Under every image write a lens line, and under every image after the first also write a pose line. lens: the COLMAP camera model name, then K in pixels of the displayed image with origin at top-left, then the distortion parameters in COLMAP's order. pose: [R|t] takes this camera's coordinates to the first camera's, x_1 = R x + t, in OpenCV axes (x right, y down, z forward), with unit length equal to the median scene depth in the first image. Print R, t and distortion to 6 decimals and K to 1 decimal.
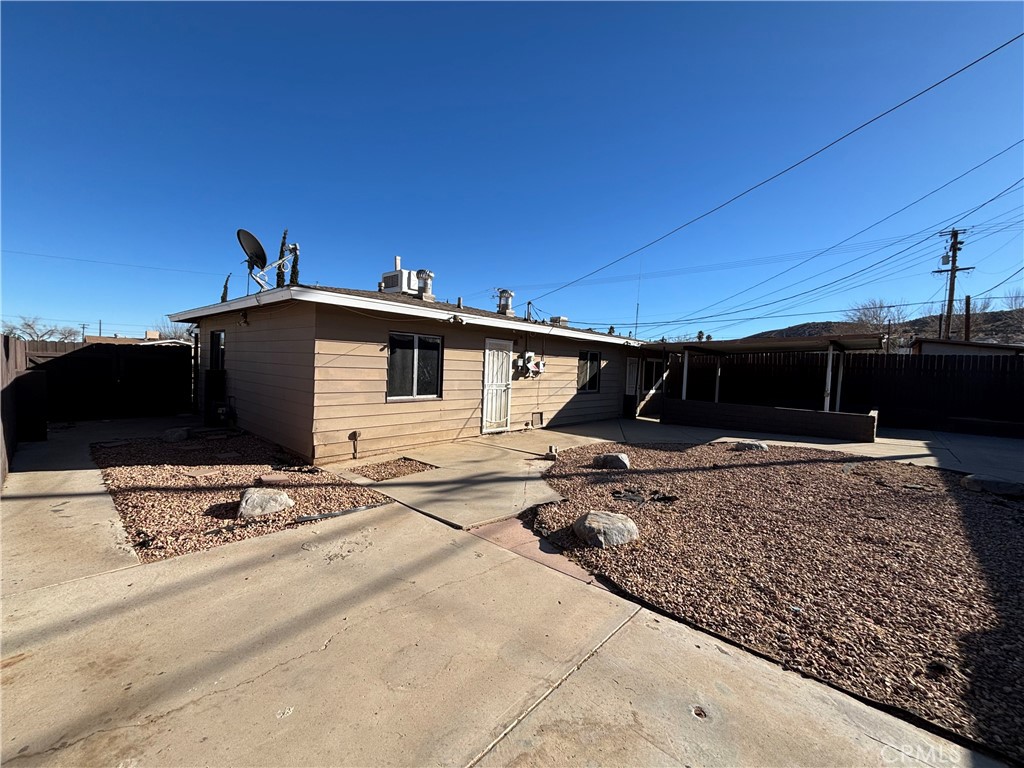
lens RADIAL K [[410.9, 0, 503.9], [0, 410.9, 383.3], [0, 0, 1]] dist [0.001790, 0.000608]
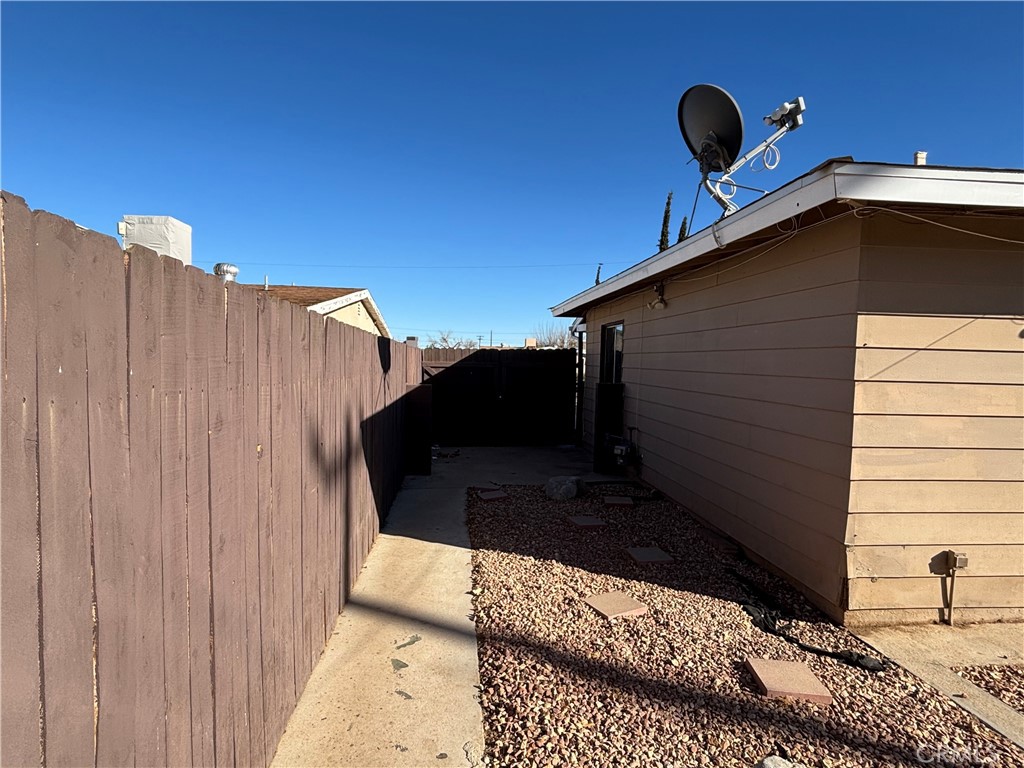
lens RADIAL K [[573.5, 0, 507.4], [0, 573.5, 390.4], [0, 0, 1]] dist [0.004234, 0.001025]
pose [[0.735220, 0.011828, -0.677726, -0.412785], [-0.022218, 0.999731, -0.006656, -0.024465], [0.677465, 0.019951, 0.735285, 0.457194]]
